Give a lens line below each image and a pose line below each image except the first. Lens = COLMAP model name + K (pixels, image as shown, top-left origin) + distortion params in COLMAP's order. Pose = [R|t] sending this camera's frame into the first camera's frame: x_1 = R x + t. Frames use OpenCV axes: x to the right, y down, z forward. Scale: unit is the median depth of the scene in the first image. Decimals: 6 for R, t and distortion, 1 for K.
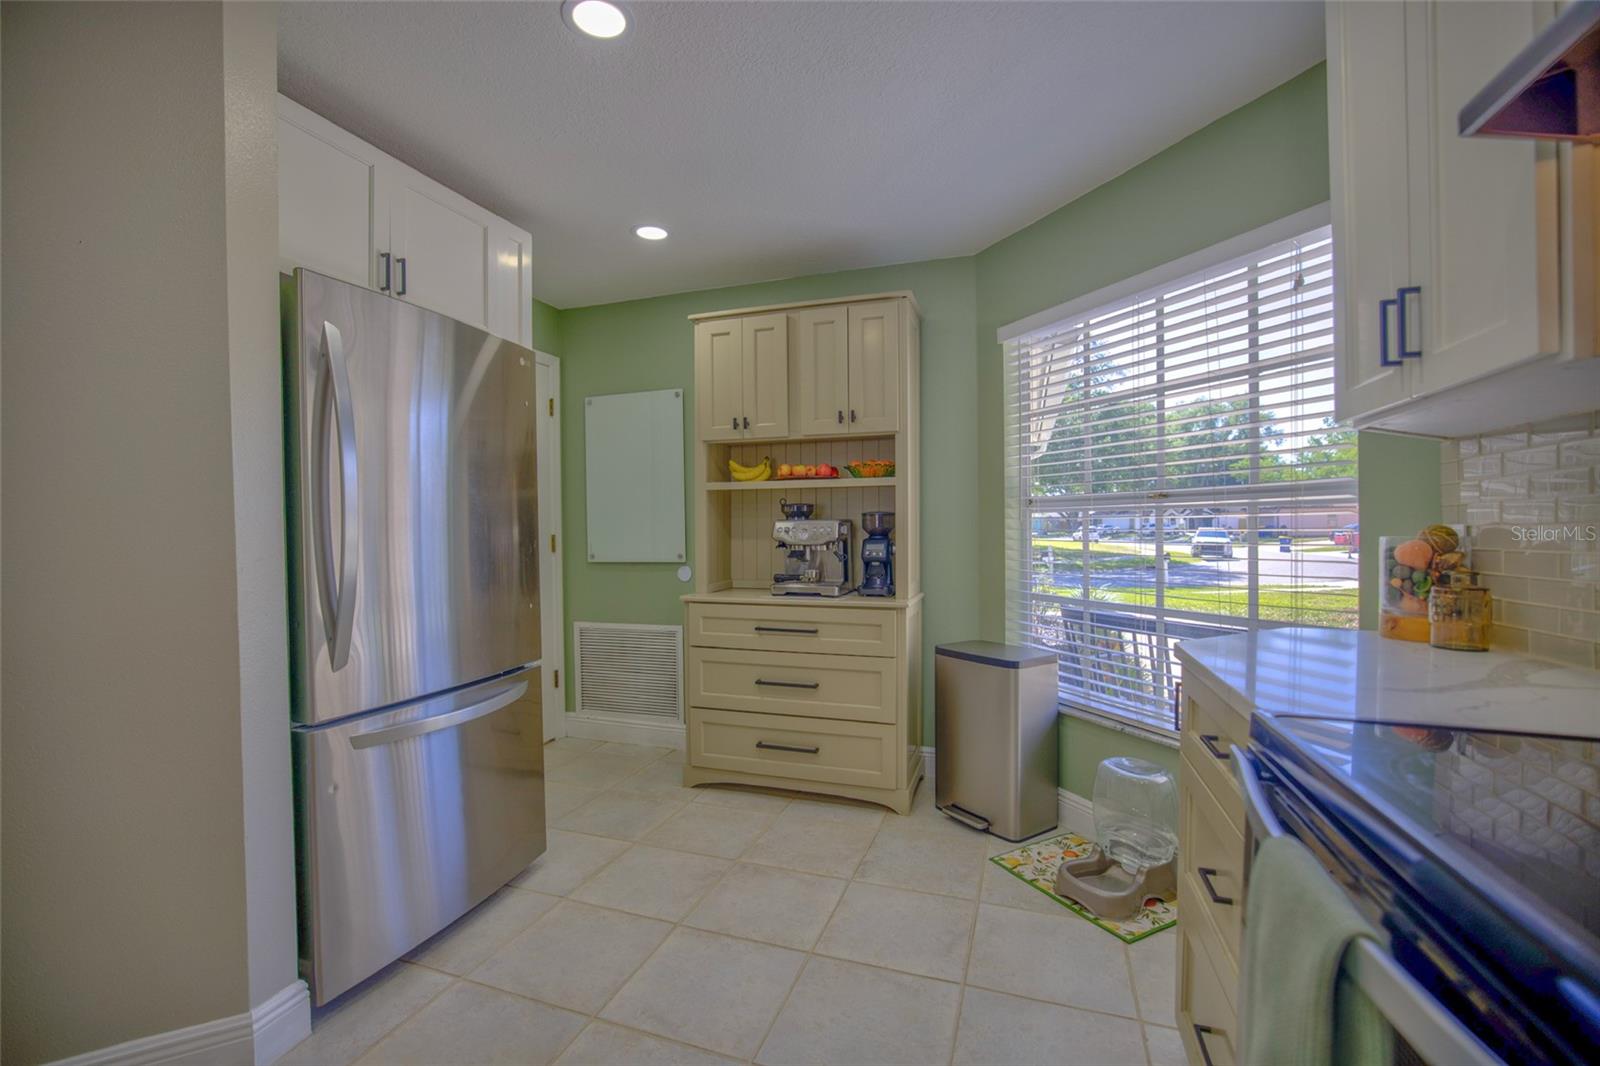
lens RADIAL K [[685.1, 0, 797.3], [0, 685.1, 532.8], [0, 0, 1]] dist [-0.046386, 0.016867]
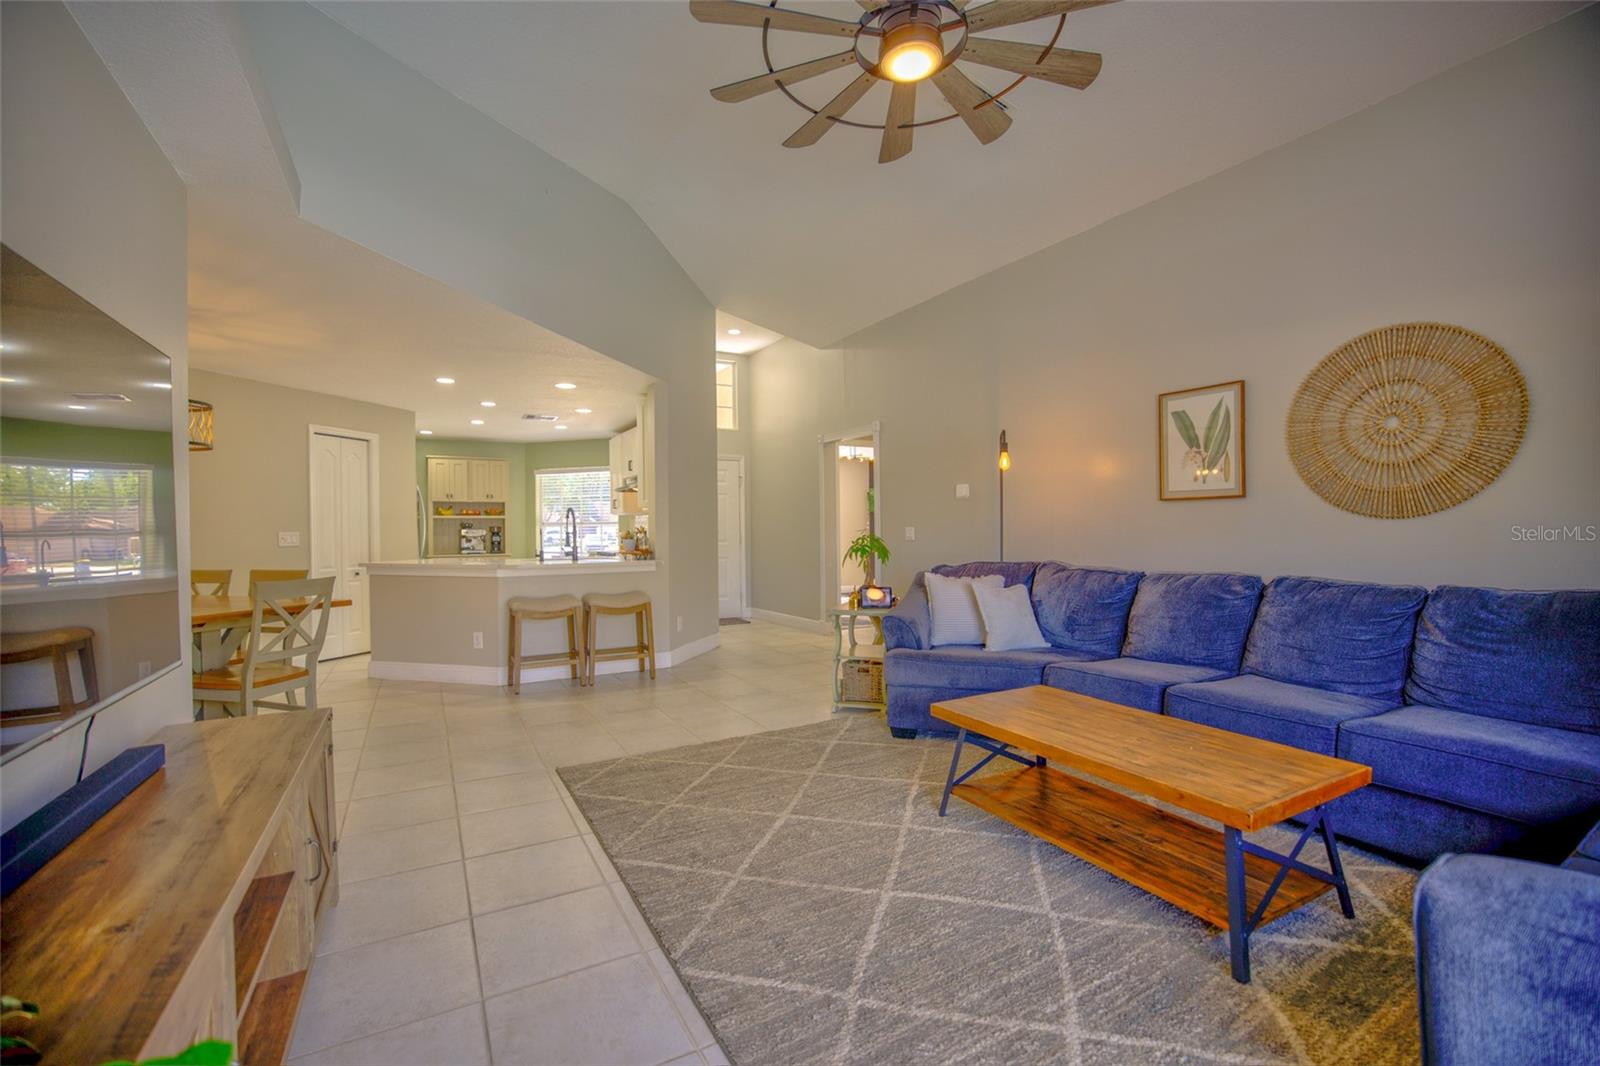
lens RADIAL K [[685.1, 0, 797.3], [0, 685.1, 532.8], [0, 0, 1]] dist [-0.046386, 0.016867]
pose [[0.671588, -0.001733, 0.740923, -1.232805], [0.009261, 0.999939, -0.006056, 0.029027], [-0.740867, 0.010929, 0.671563, -2.055183]]
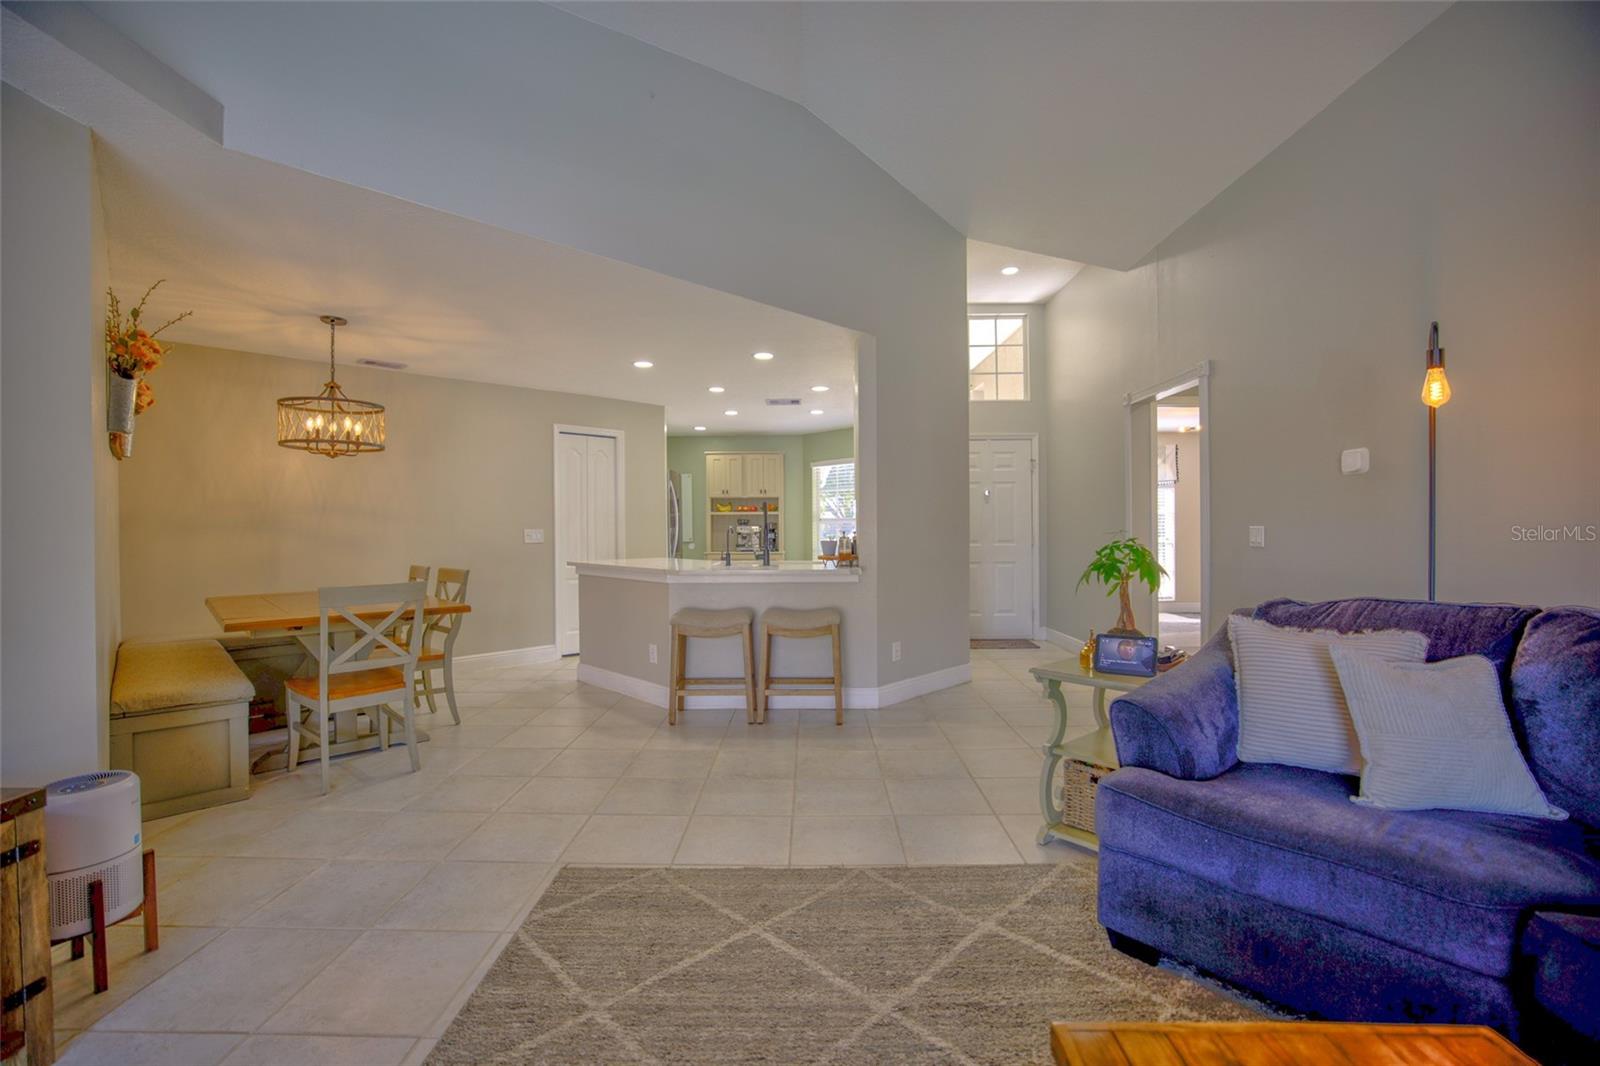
lens RADIAL K [[685.1, 0, 797.3], [0, 685.1, 532.8], [0, 0, 1]] dist [-0.046386, 0.016867]
pose [[0.954365, -0.000580, 0.298642, -0.655073], [0.001097, 0.999998, -0.001563, 0.016679], [-0.298640, 0.001820, 0.954364, -1.848014]]
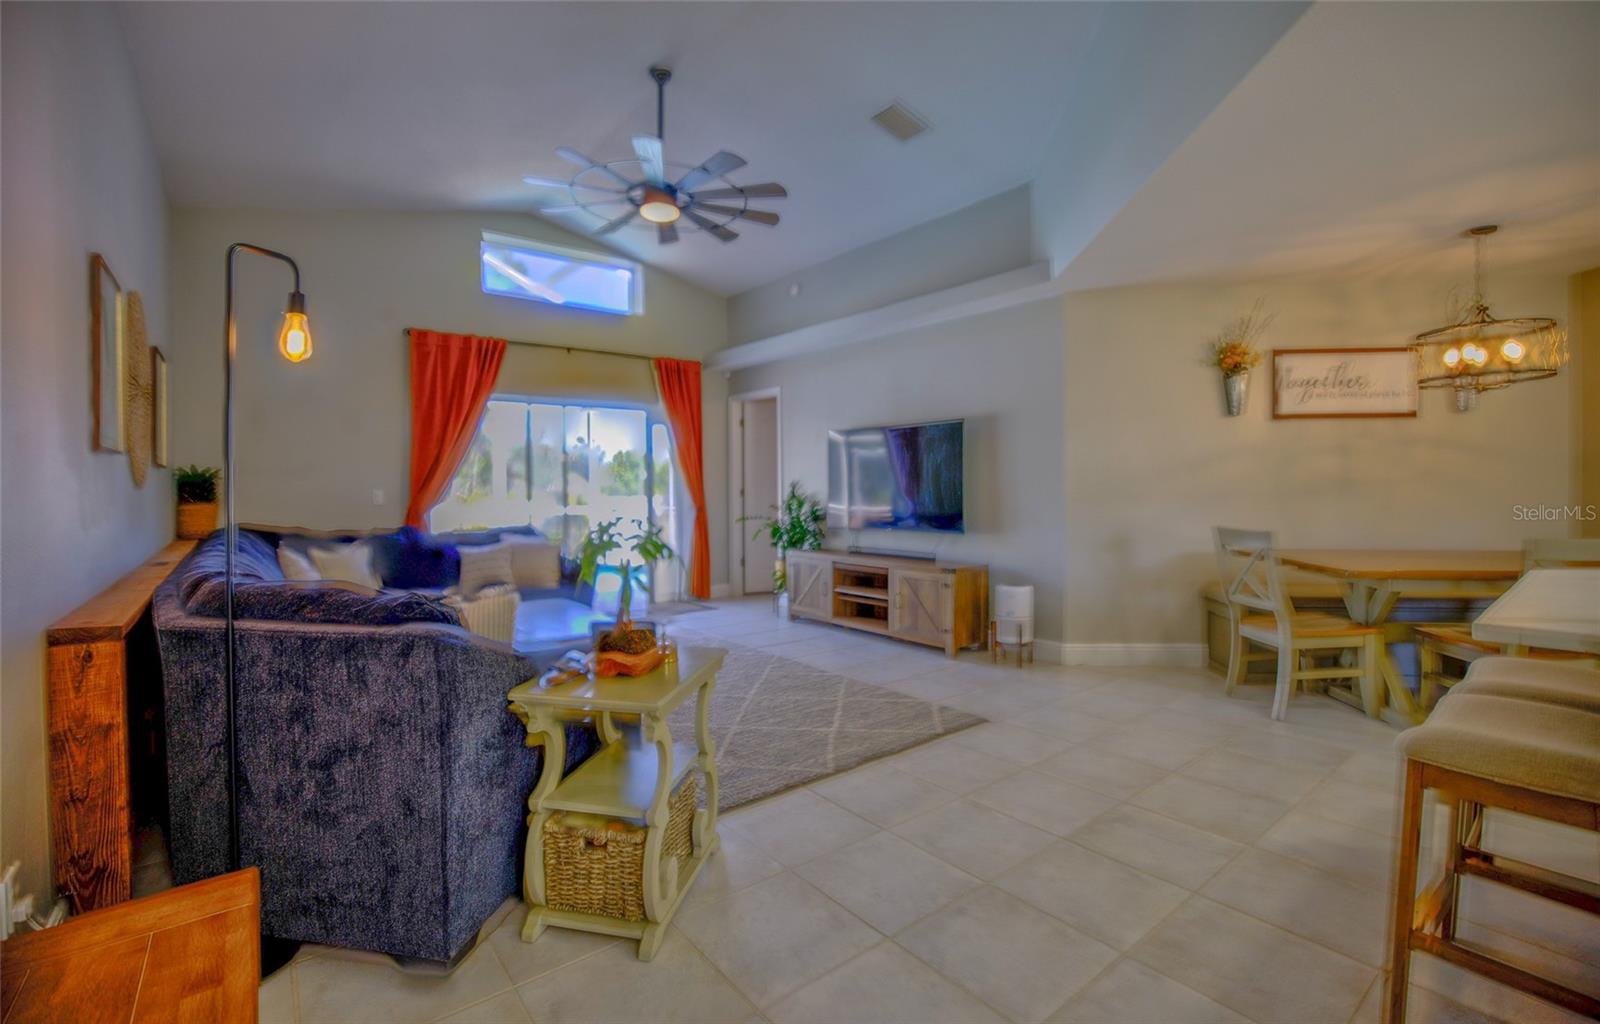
lens RADIAL K [[710.6, 0, 771.2], [0, 710.6, 492.0], [0, 0, 1]] dist [-0.002202, -0.000246]
pose [[-0.562379, 0.024334, -0.826521, 0.486161], [0.008594, 0.999685, 0.023584, -0.007826], [0.826835, 0.006160, -0.562411, -0.657585]]
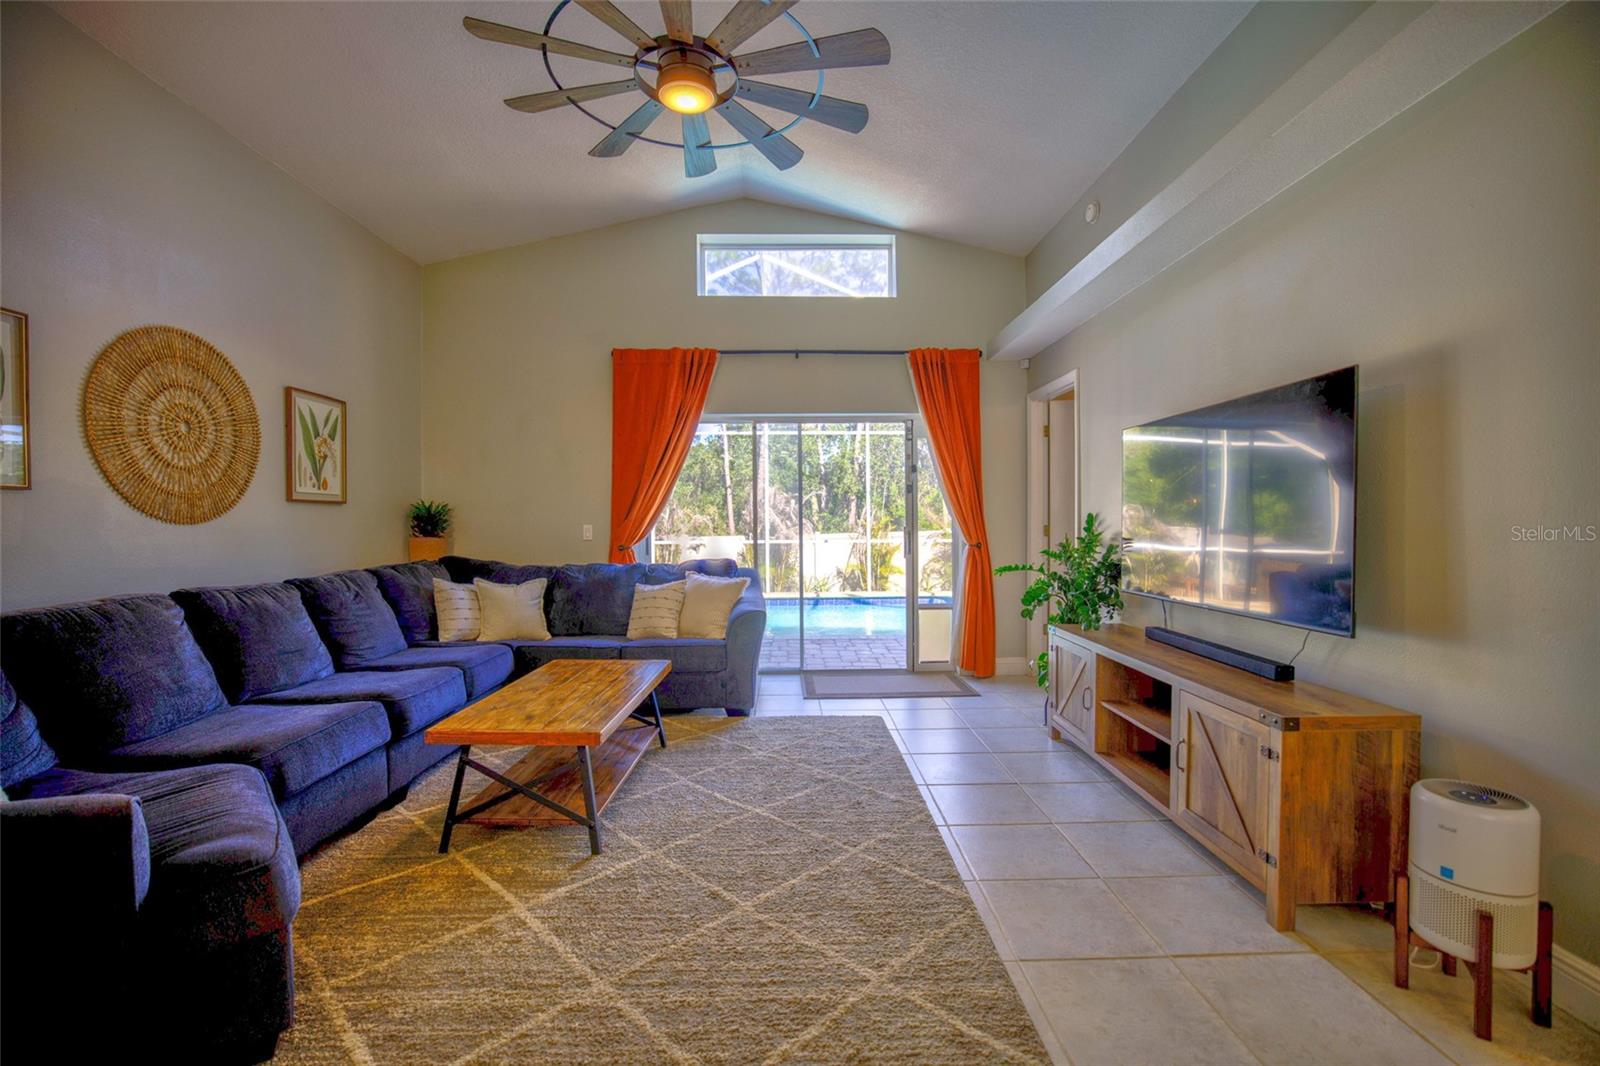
lens RADIAL K [[685.1, 0, 797.3], [0, 685.1, 532.8], [0, 0, 1]] dist [-0.046386, 0.016867]
pose [[-0.942444, 0.020265, -0.333750, -0.399454], [0.012007, 0.999569, 0.026785, 0.006614], [0.334149, 0.021236, -0.942281, -0.774108]]
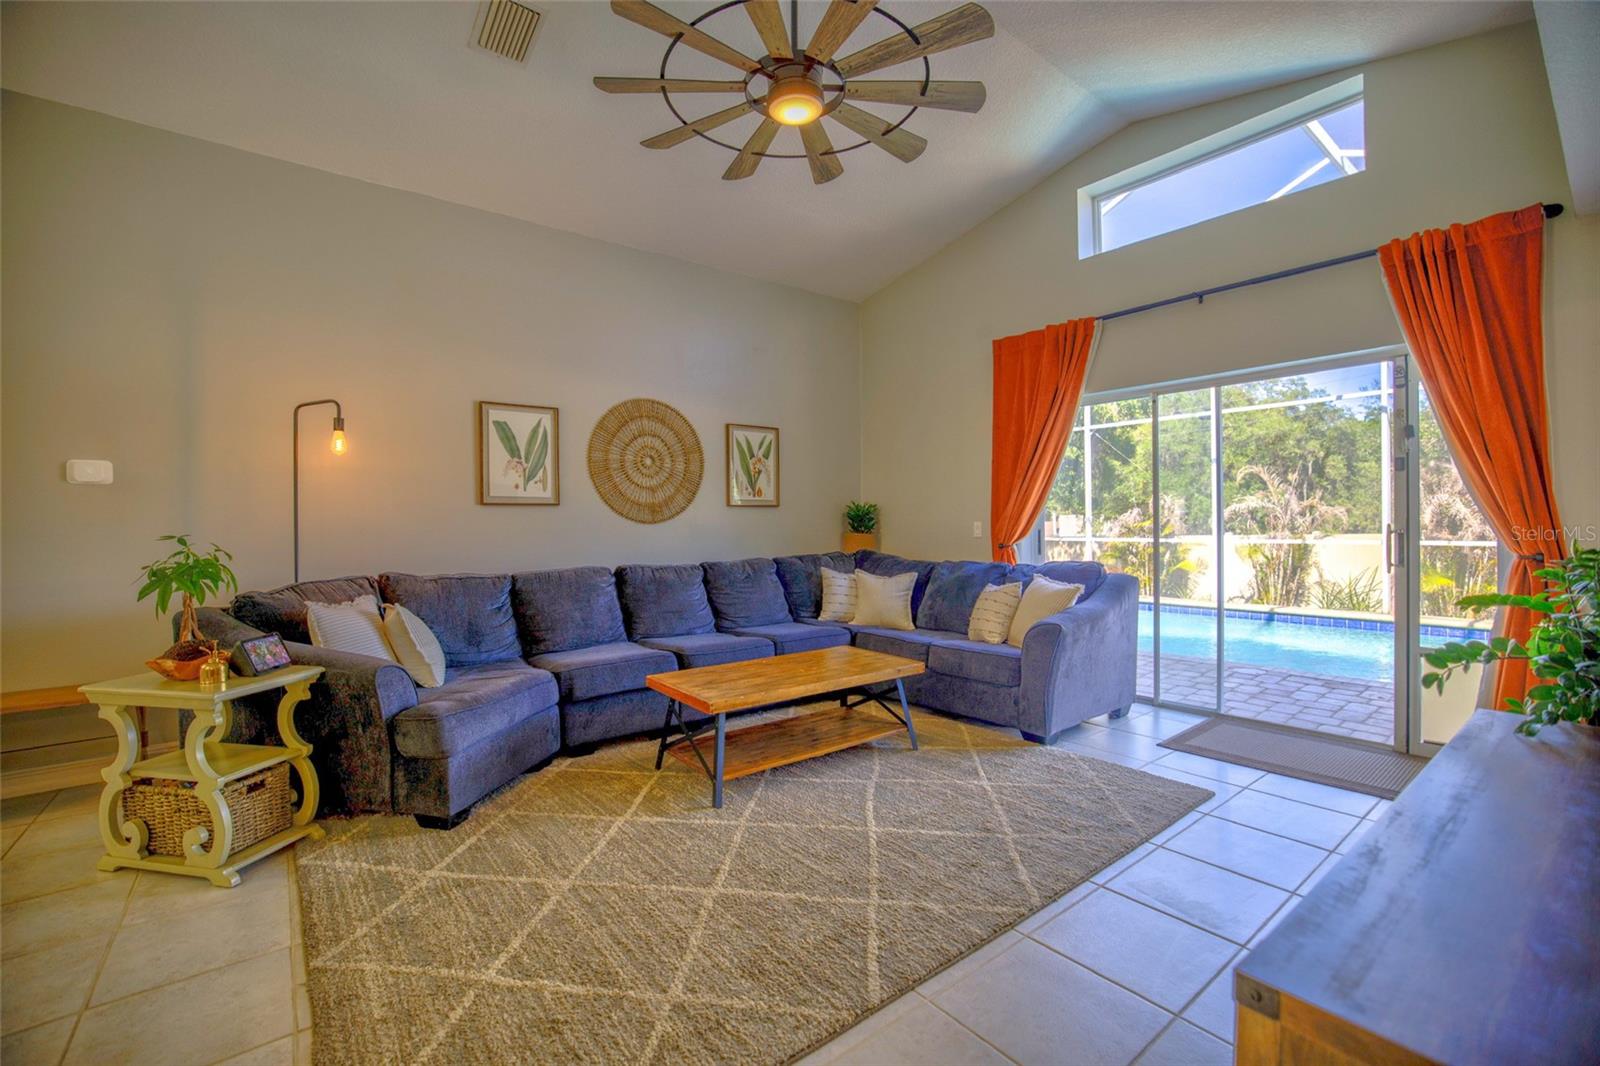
lens RADIAL K [[685.1, 0, 797.3], [0, 685.1, 532.8], [0, 0, 1]] dist [-0.046386, 0.016867]
pose [[-0.833912, 0.012006, 0.551766, -1.042843], [0.025025, 0.999558, 0.016072, 0.014337], [-0.551329, 0.027210, -0.833844, -0.888933]]
